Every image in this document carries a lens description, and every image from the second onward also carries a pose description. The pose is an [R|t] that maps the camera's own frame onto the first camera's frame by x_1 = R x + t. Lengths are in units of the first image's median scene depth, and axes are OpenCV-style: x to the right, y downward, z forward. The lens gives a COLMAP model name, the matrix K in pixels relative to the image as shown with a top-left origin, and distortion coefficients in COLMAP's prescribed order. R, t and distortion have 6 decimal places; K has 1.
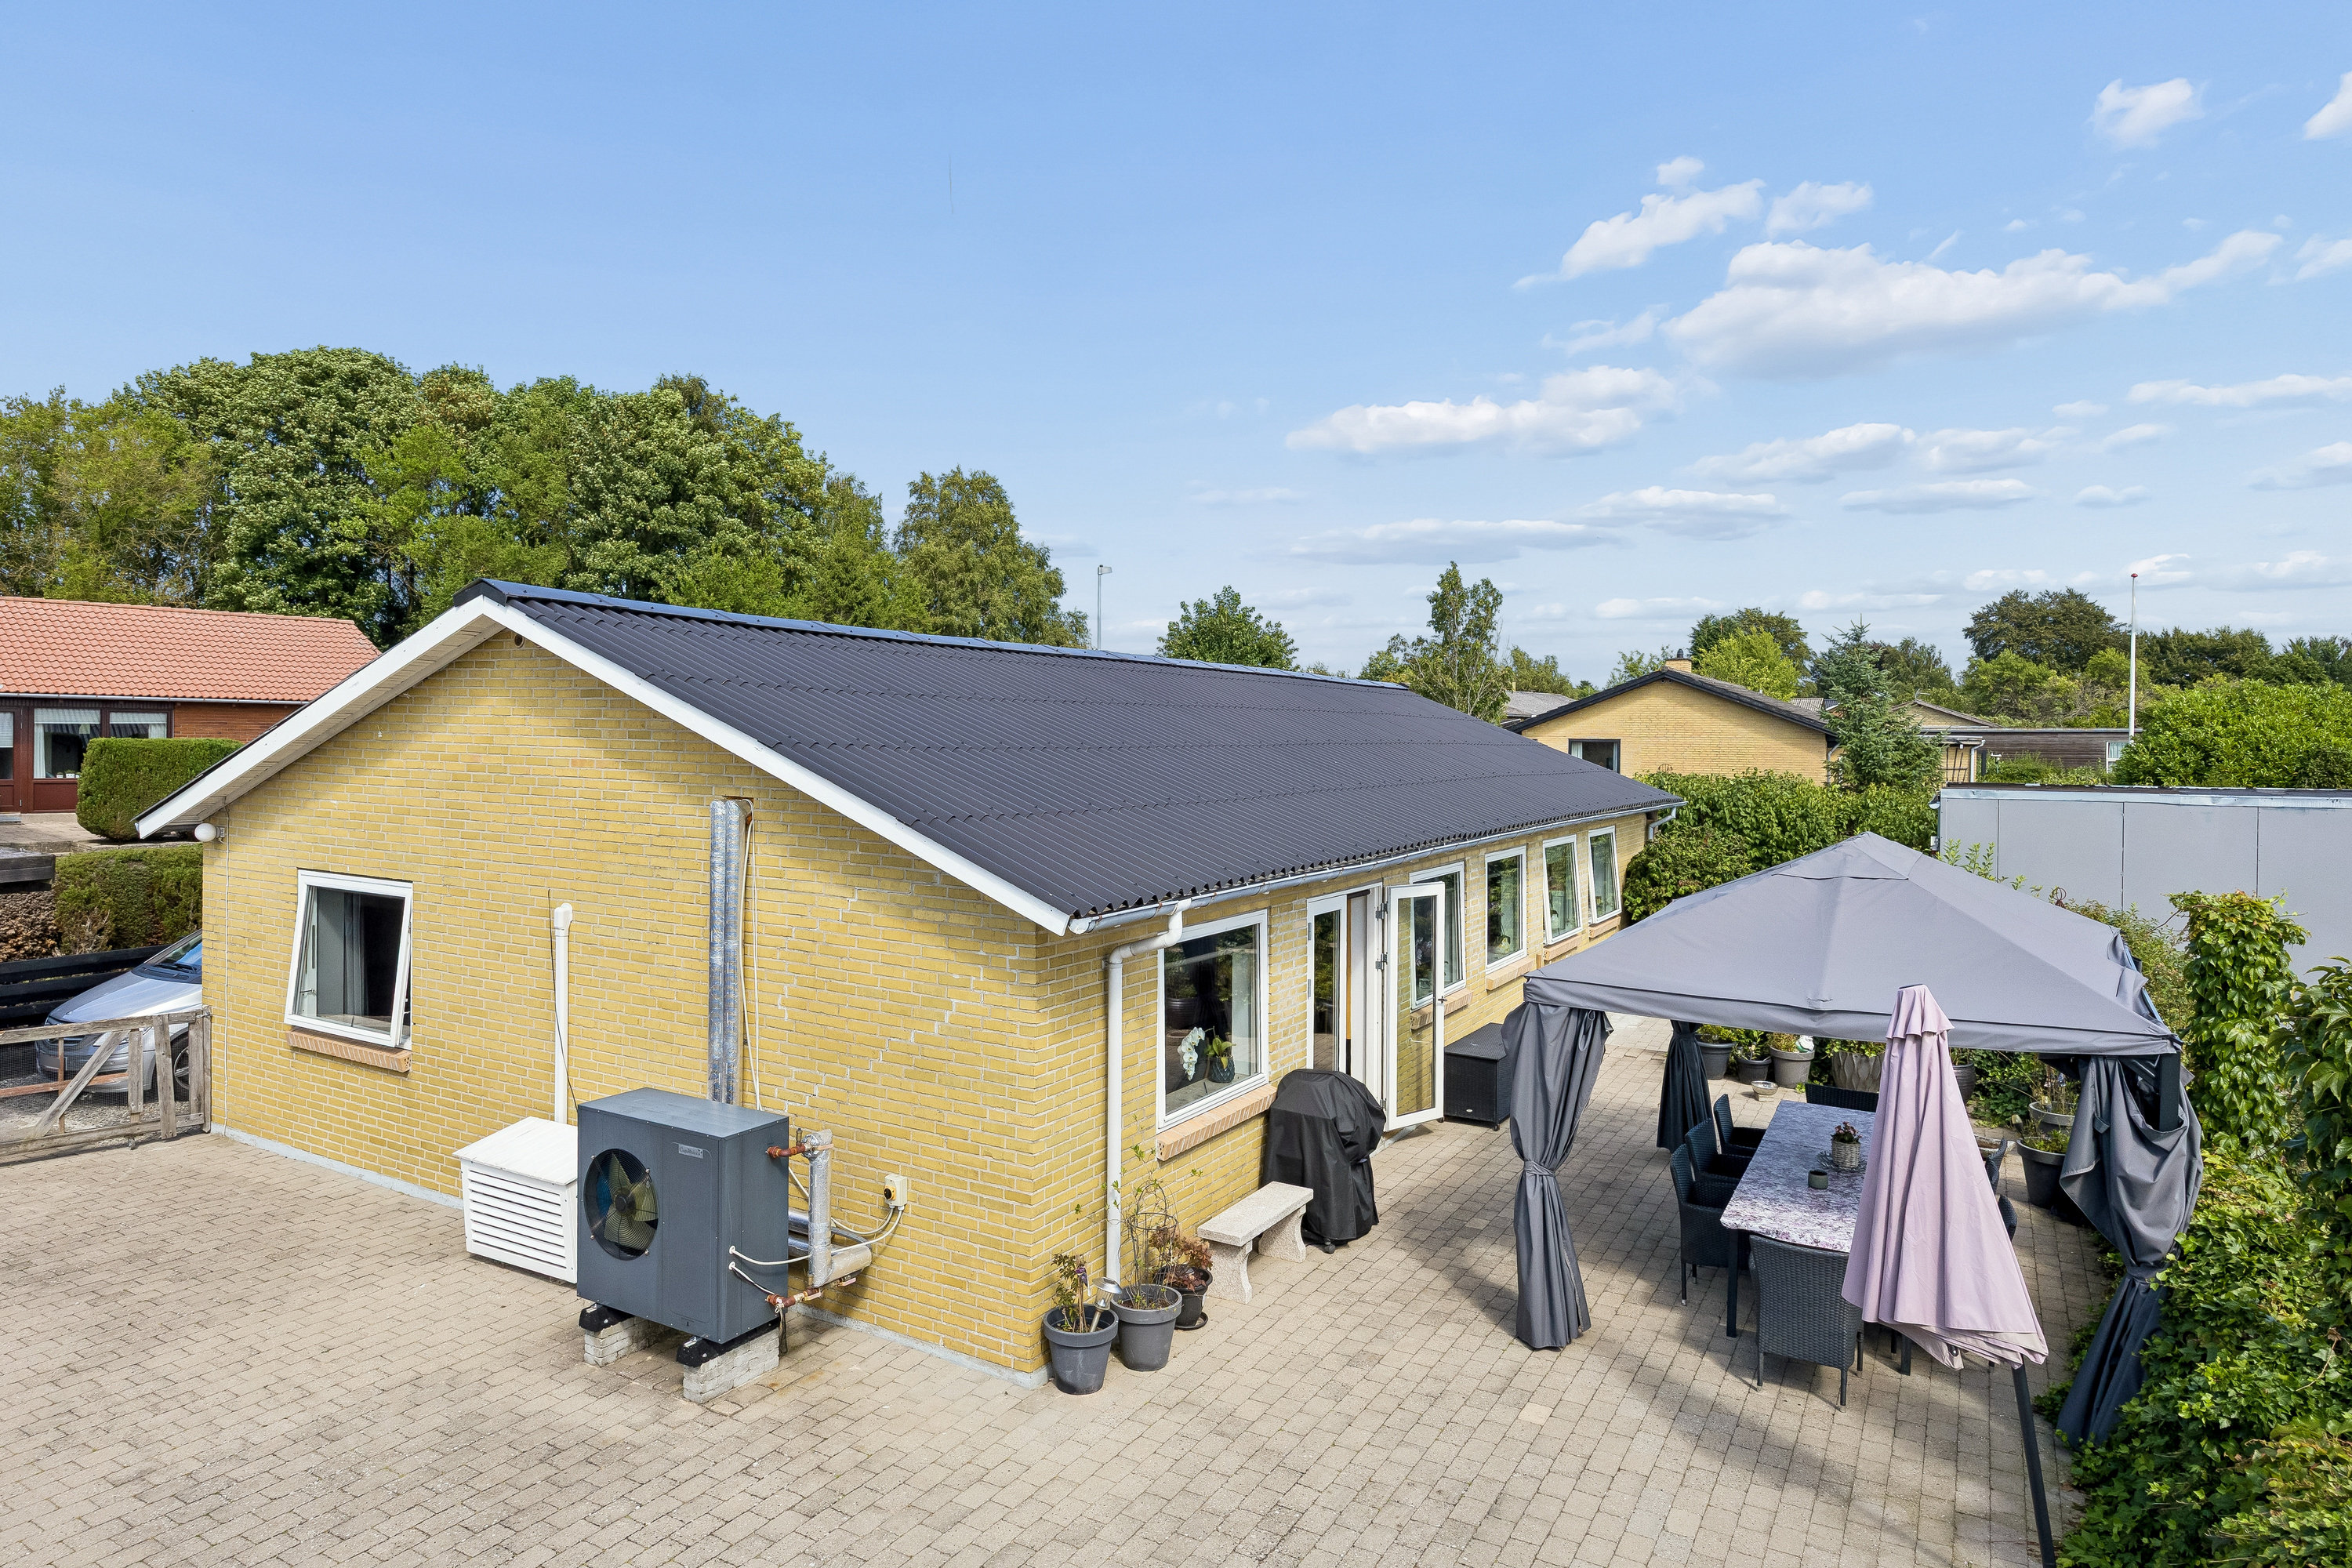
lens RADIAL K [[1369.1, 0, 1176.0], [0, 1369.1, 784.0], [0, 0, 1]] dist [-0.002605, -0.000568]
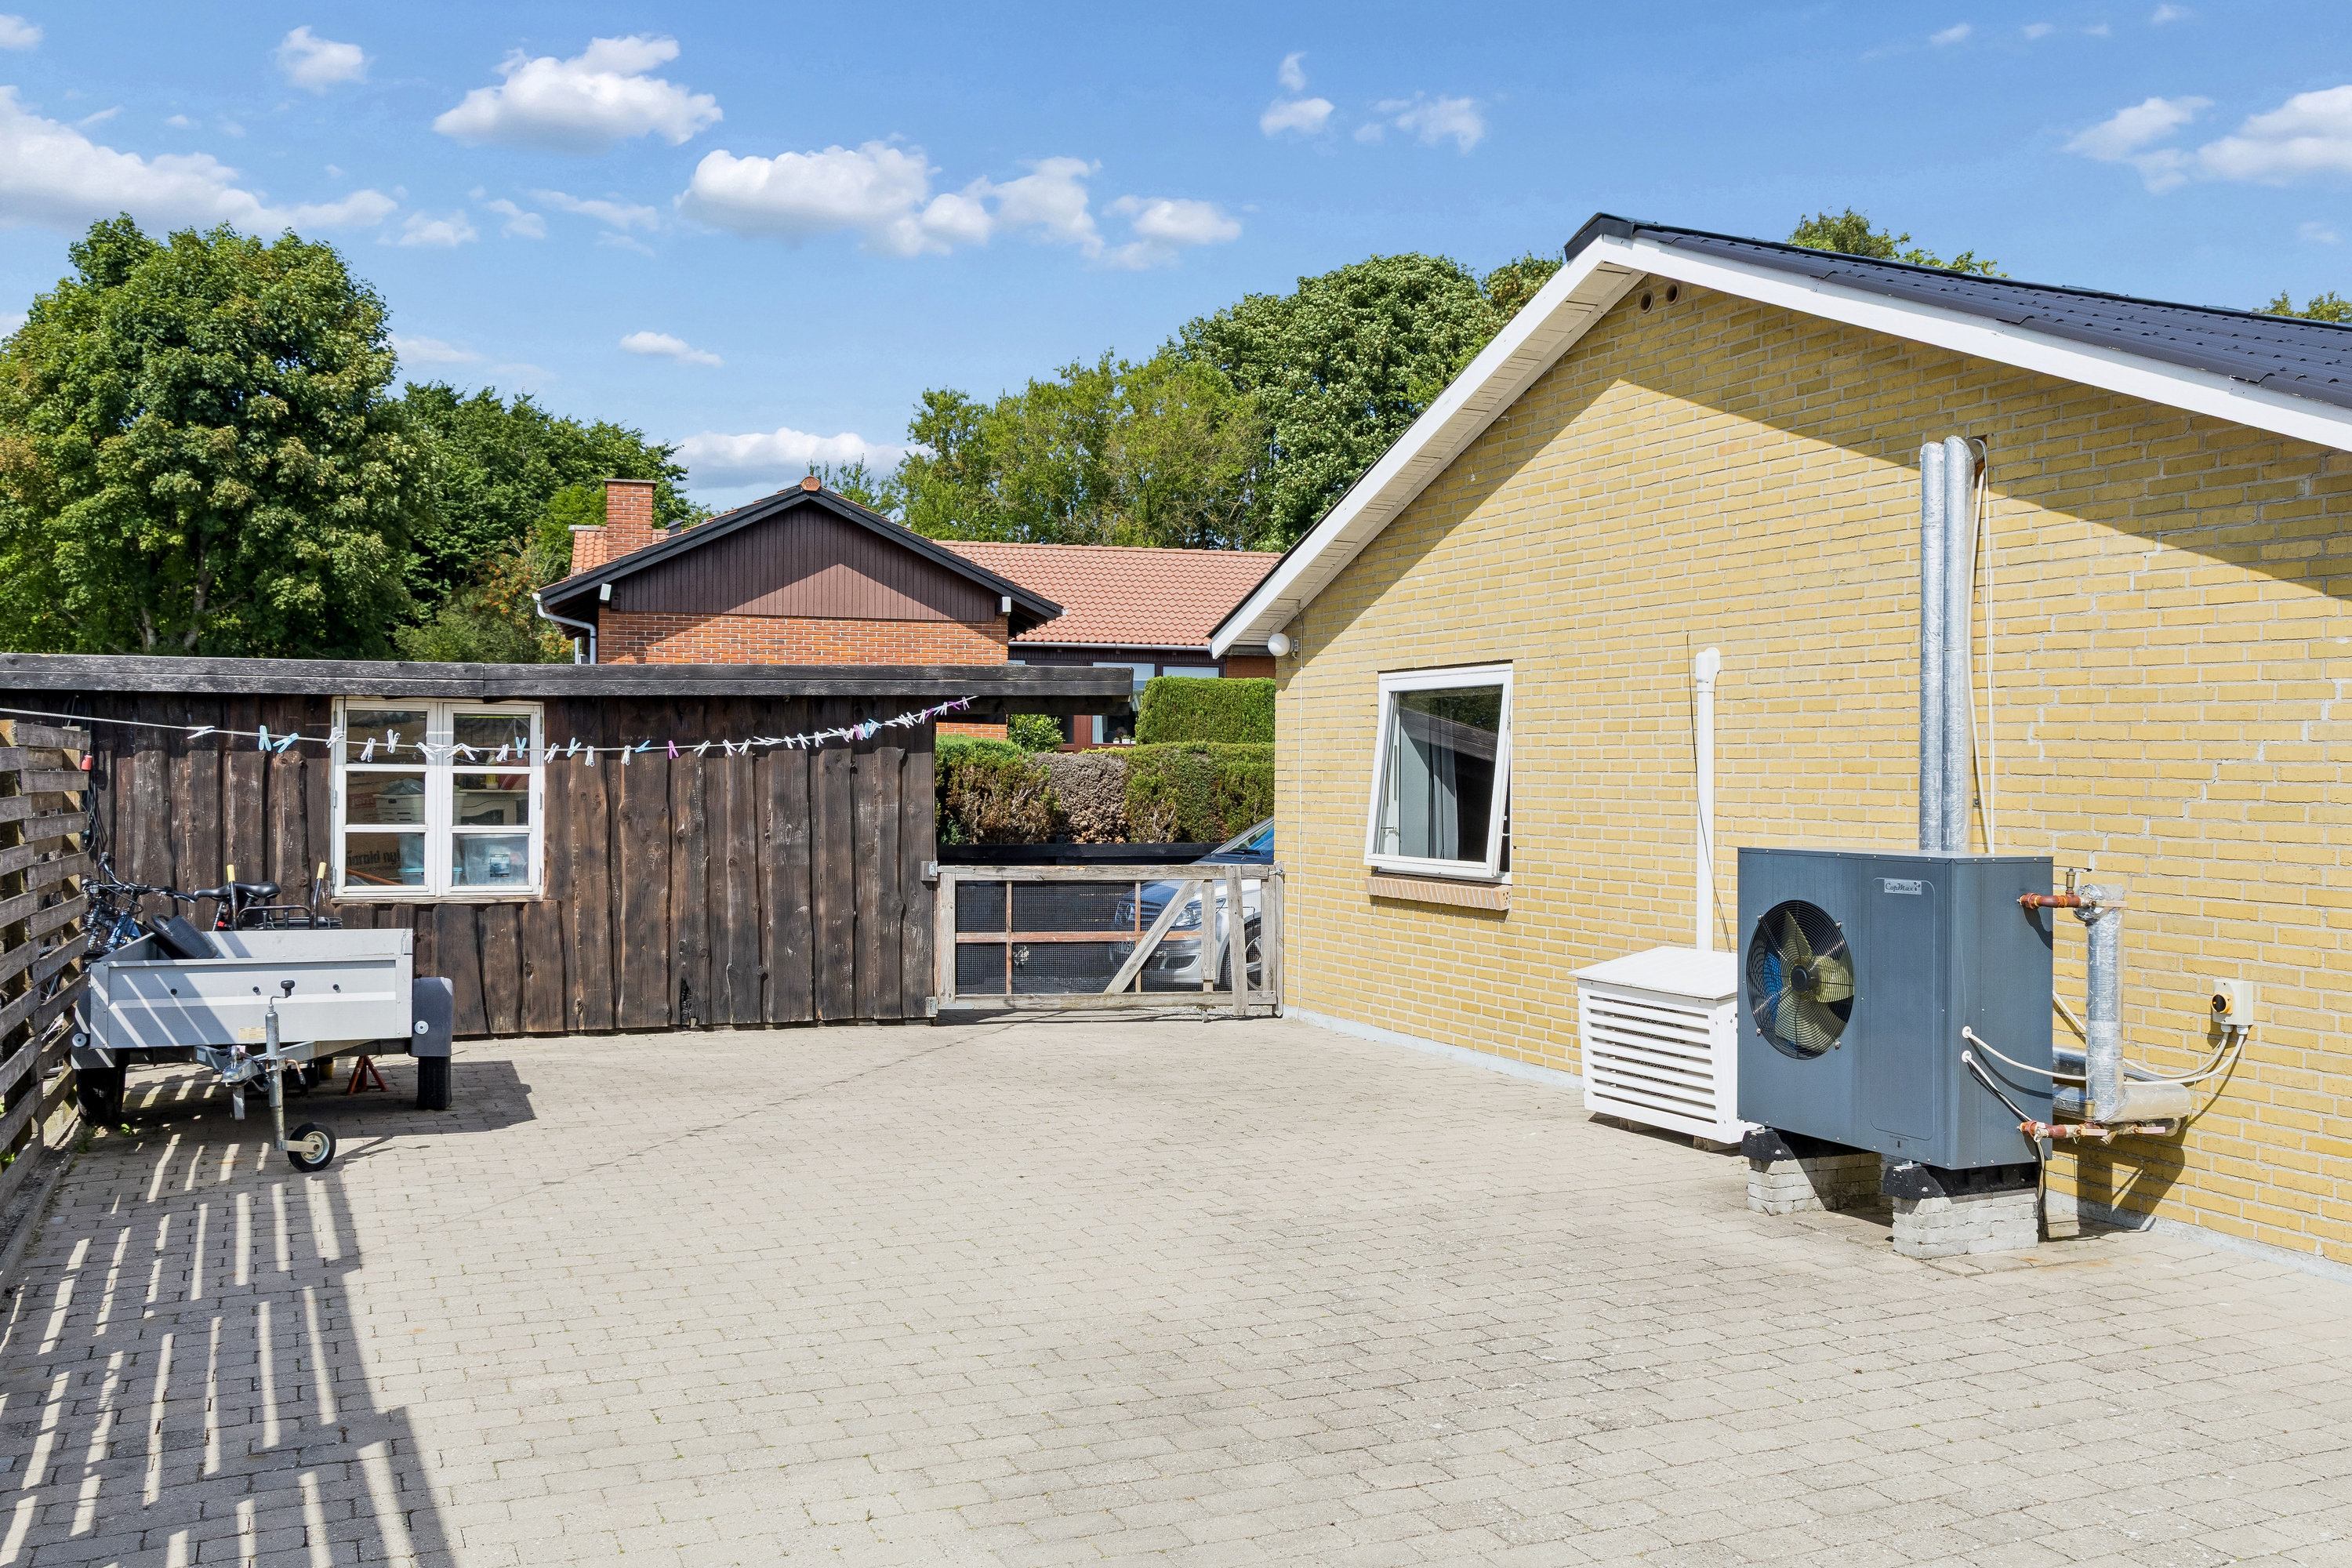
lens RADIAL K [[2100.5, 0, 1246.7], [0, 2100.5, 786.9], [0, 0, 1]] dist [0.014926, -0.008422]
pose [[0.815200, -0.010164, -0.579090, -0.019782], [-0.003812, 0.999730, -0.022913, 0.238452], [0.579166, 0.020887, 0.814942, -0.022519]]
